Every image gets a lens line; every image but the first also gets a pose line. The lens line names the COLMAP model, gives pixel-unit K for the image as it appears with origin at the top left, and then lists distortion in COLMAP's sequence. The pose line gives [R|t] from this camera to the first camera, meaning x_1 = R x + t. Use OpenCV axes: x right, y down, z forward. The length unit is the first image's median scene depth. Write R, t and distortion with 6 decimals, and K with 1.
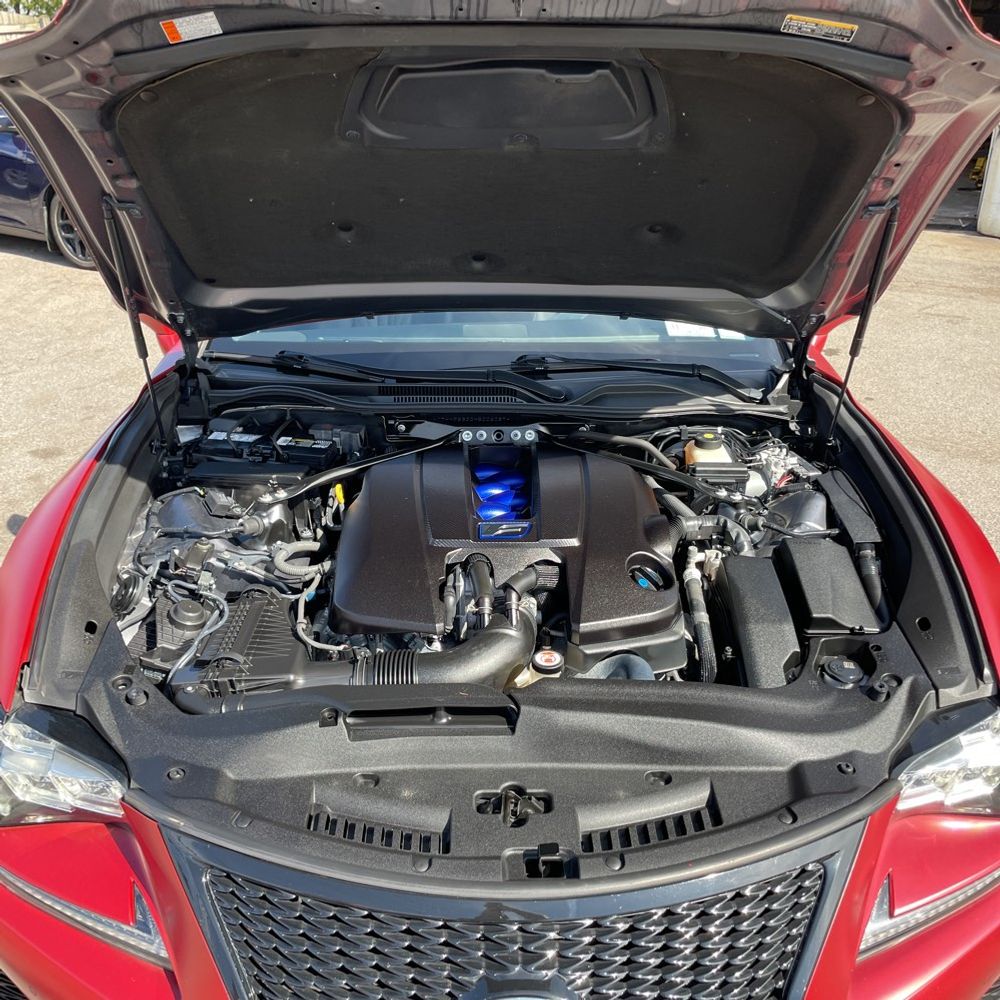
lens RADIAL K [[1016.4, 0, 480.1], [0, 1016.4, 483.8], [0, 0, 1]] dist [0.031424, 0.000000]
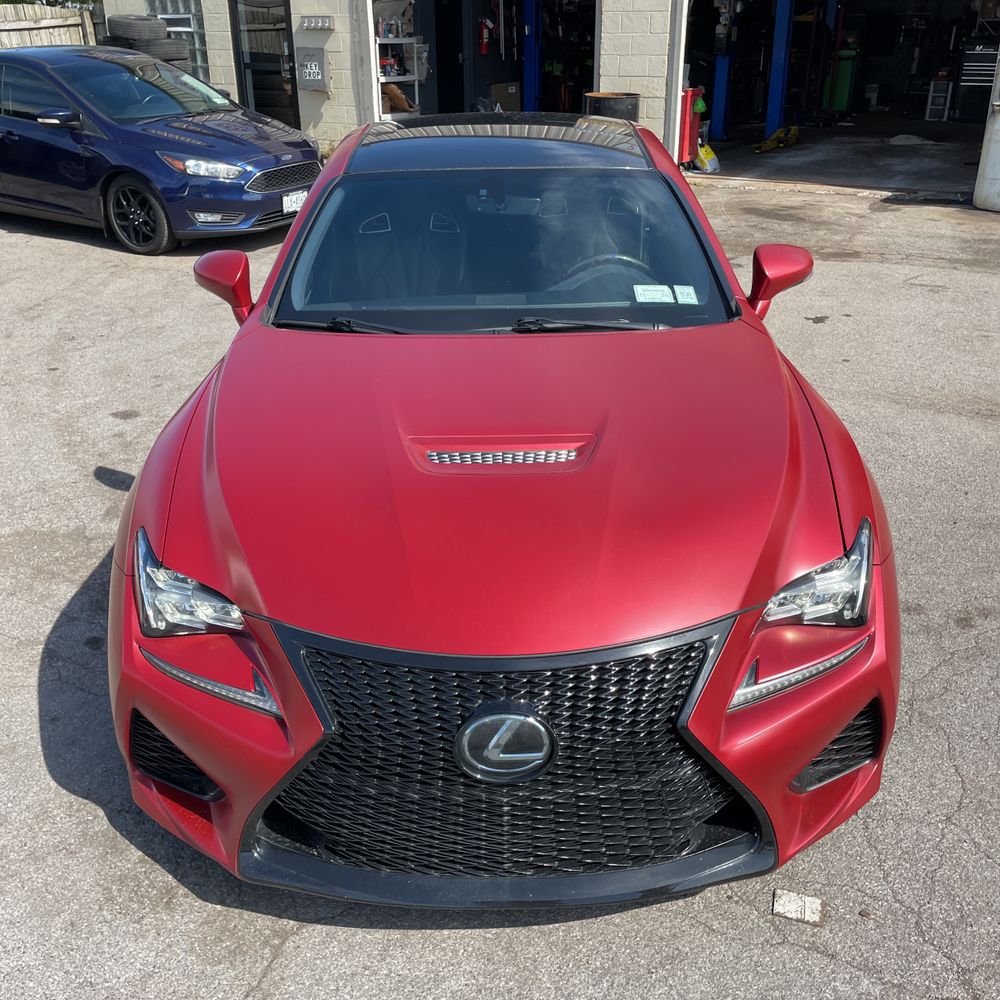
lens RADIAL K [[1016.4, 0, 494.9], [0, 1016.4, 491.7], [0, 0, 1]] dist [0.031424, 0.000000]
pose [[0.999783, -0.010591, -0.017926, 0.011064], [0.011085, 0.999555, 0.027697, 0.021526], [0.017625, -0.027889, 0.999456, -0.110722]]
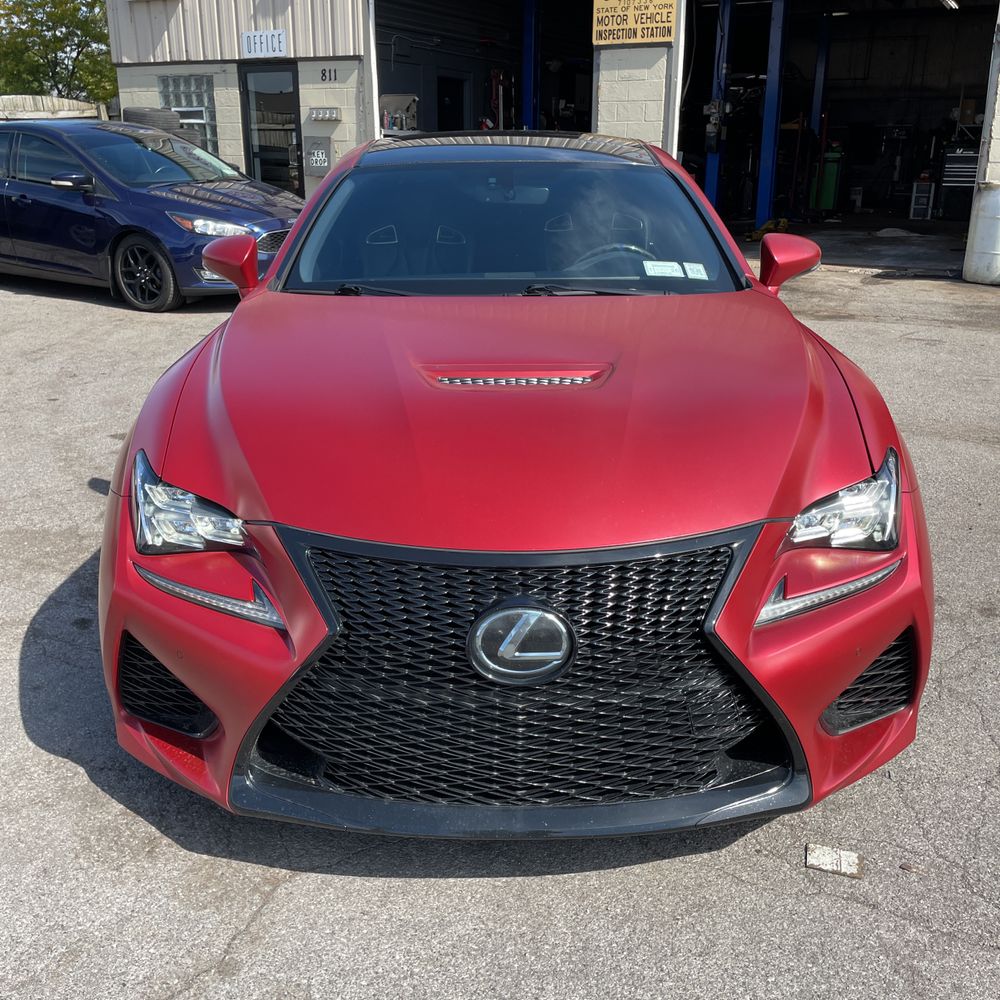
lens RADIAL K [[1016.4, 0, 491.6], [0, 1016.4, 481.4], [0, 0, 1]] dist [0.031424, 0.000000]
pose [[0.999902, -0.002756, -0.013756, 0.003557], [0.001572, 0.996351, -0.085341, 0.085627], [0.013941, 0.085311, 0.996257, -0.095897]]
